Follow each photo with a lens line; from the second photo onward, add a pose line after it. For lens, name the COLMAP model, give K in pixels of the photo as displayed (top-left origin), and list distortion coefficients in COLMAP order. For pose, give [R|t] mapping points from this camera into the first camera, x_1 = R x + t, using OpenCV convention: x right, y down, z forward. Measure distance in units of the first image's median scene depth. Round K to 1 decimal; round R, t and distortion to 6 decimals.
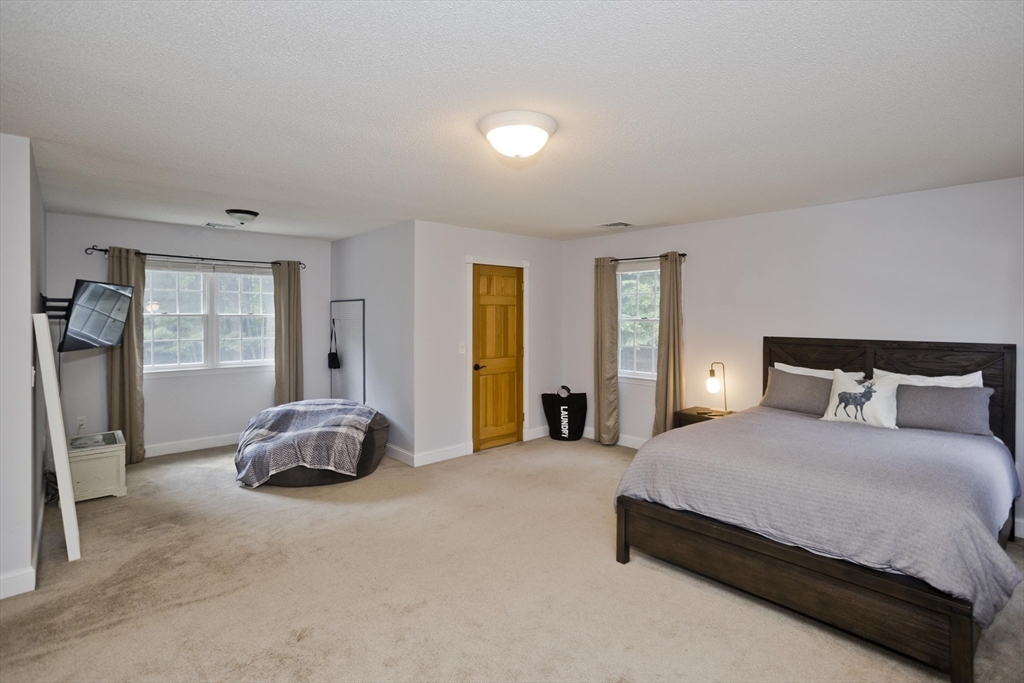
lens RADIAL K [[496.4, 0, 510.6], [0, 496.4, 325.8], [0, 0, 1]] dist [-0.002002, 0.000481]
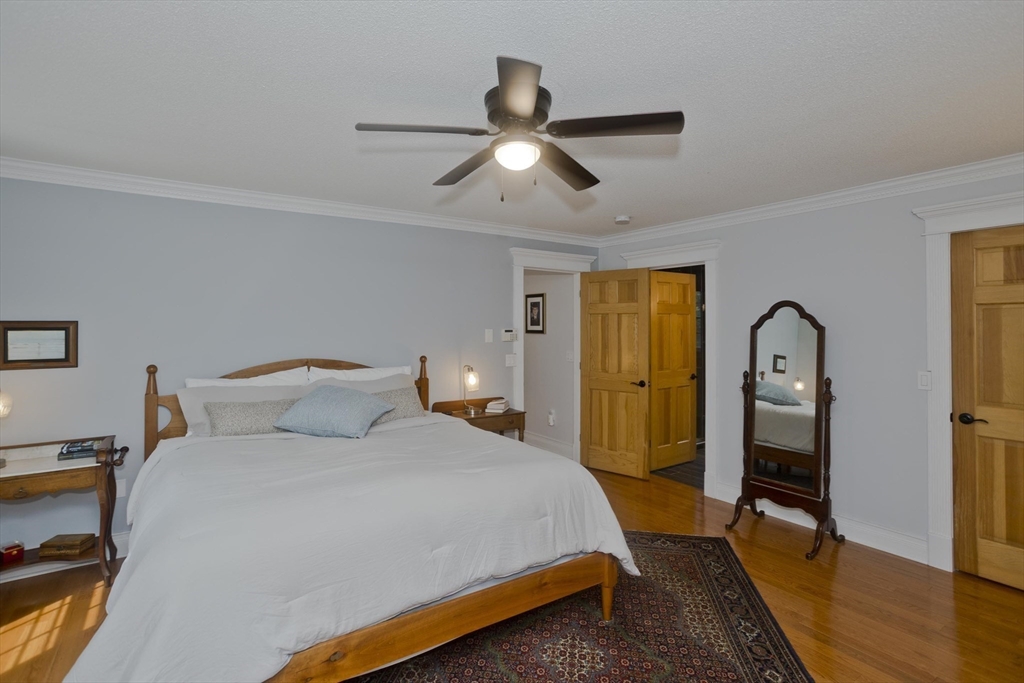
lens RADIAL K [[496.4, 0, 510.6], [0, 496.4, 325.8], [0, 0, 1]] dist [-0.002002, 0.000481]
pose [[-0.139672, -0.003158, -0.990193, 0.554885], [-0.020285, 0.999794, -0.000327, -0.010263], [0.989990, 0.020041, -0.139708, 0.582864]]
